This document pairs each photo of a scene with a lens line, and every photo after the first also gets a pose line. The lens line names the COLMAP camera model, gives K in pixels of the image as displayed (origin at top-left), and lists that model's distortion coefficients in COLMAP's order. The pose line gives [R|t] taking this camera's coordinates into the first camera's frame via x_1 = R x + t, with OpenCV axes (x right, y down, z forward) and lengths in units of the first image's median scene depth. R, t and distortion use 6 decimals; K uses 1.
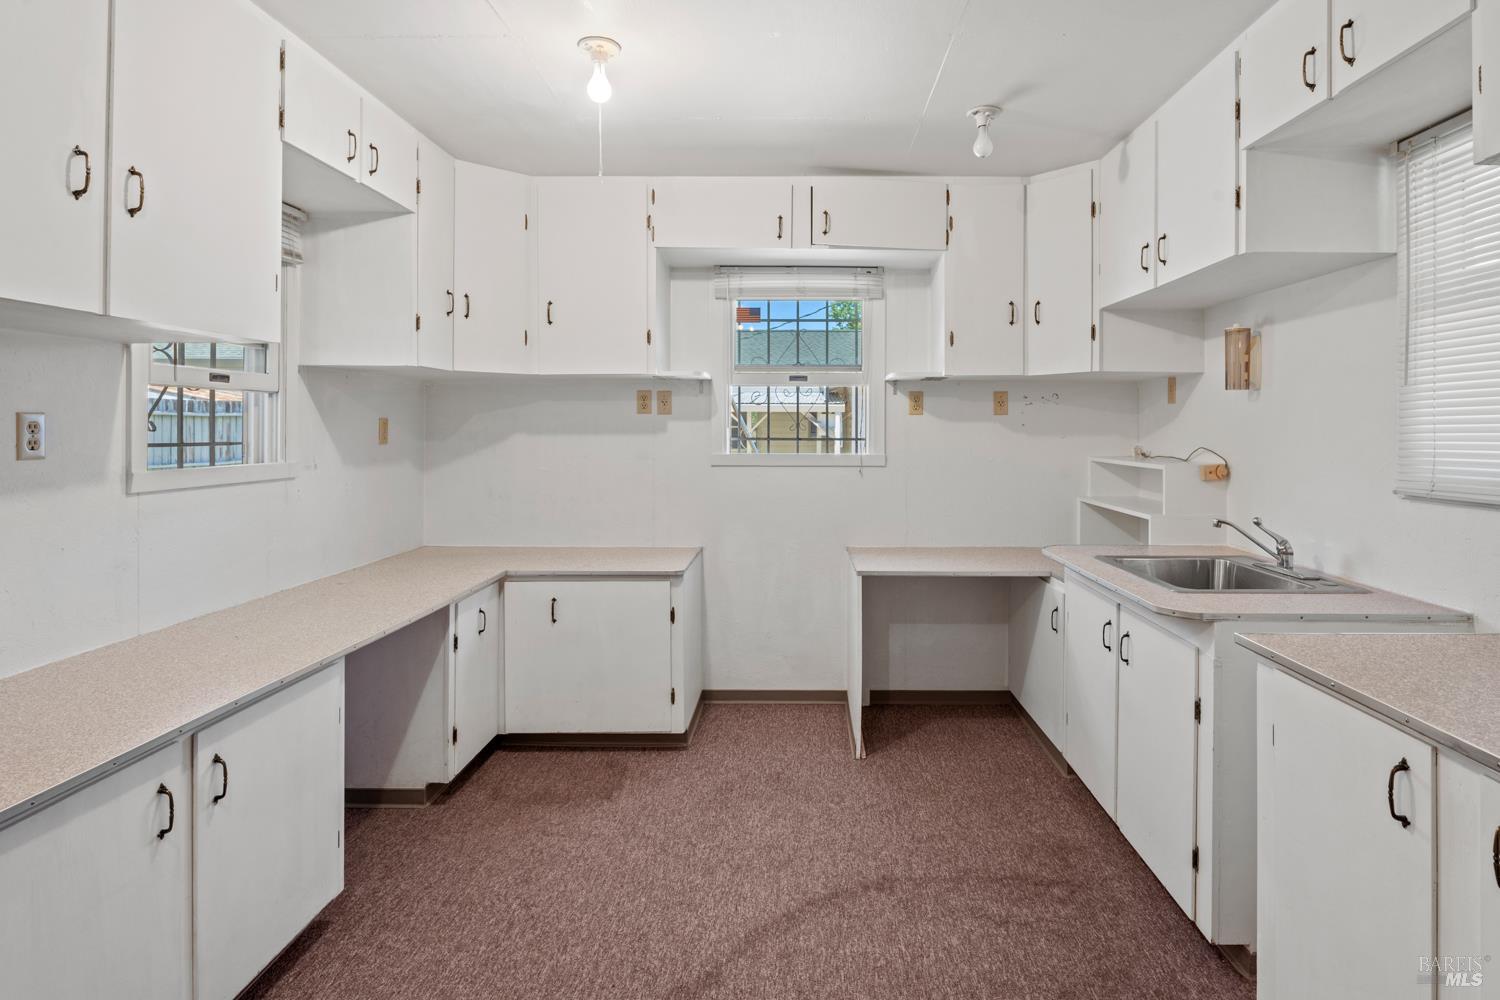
lens RADIAL K [[786.1, 0, 730.2], [0, 786.1, 425.2], [0, 0, 1]] dist [-0.011874, 0.005235]
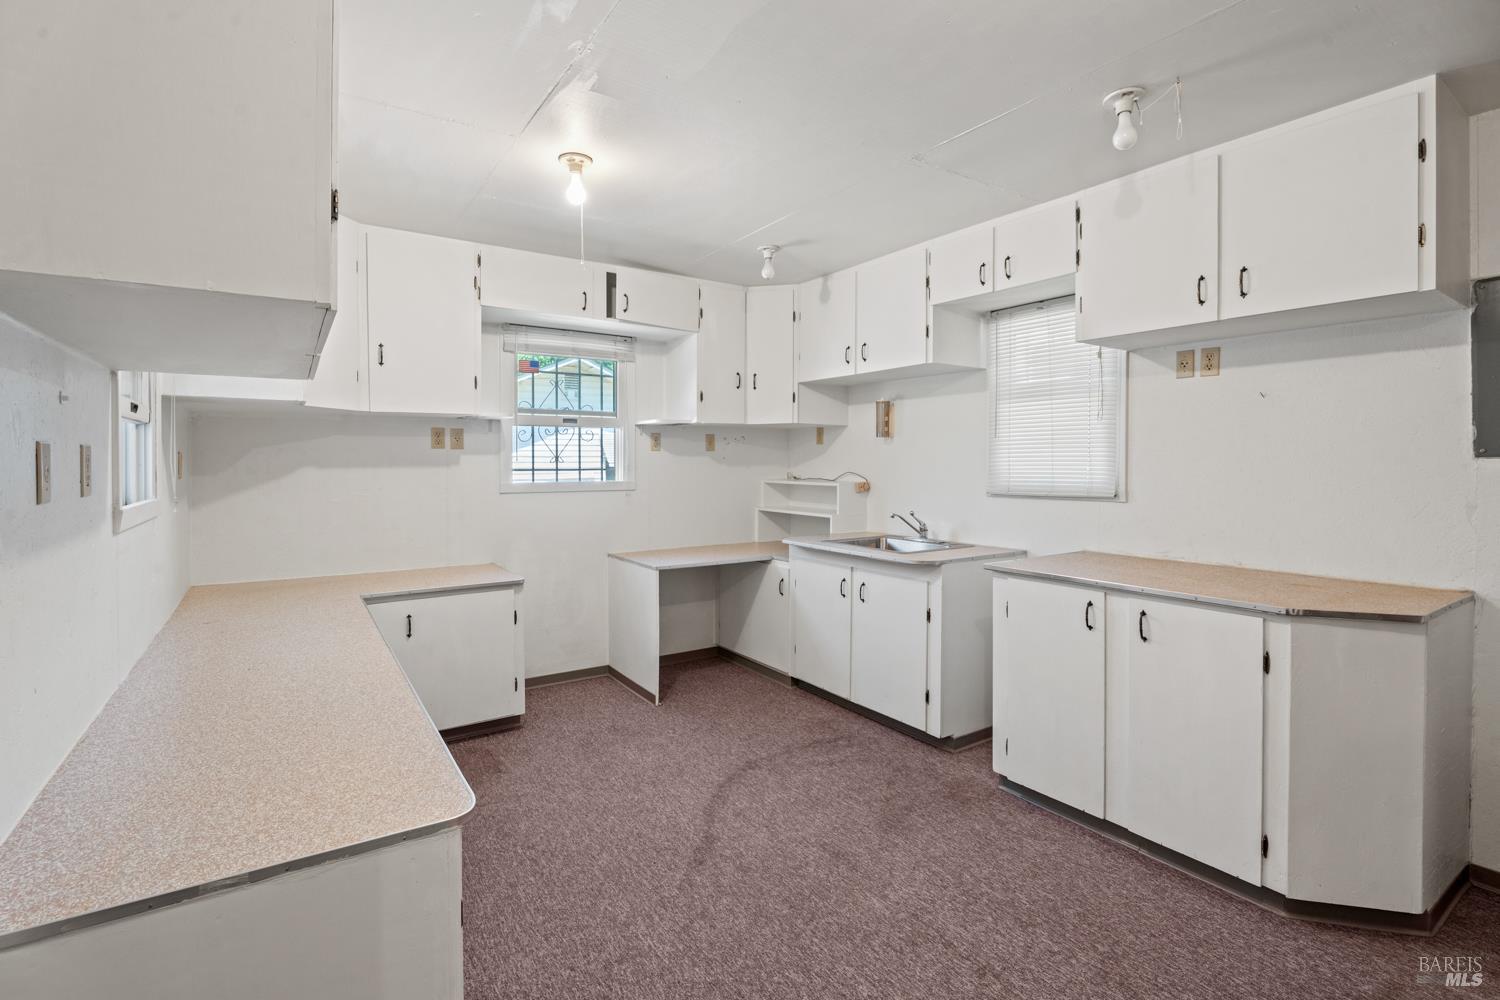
lens RADIAL K [[673.1, 0, 720.5], [0, 673.1, 468.3], [0, 0, 1]] dist [-0.016085, 0.000546]
pose [[0.844338, -0.008499, 0.535743, -0.379818], [0.000957, 0.999897, 0.014353, 0.000219], [-0.535809, -0.011606, 0.844259, -0.031256]]
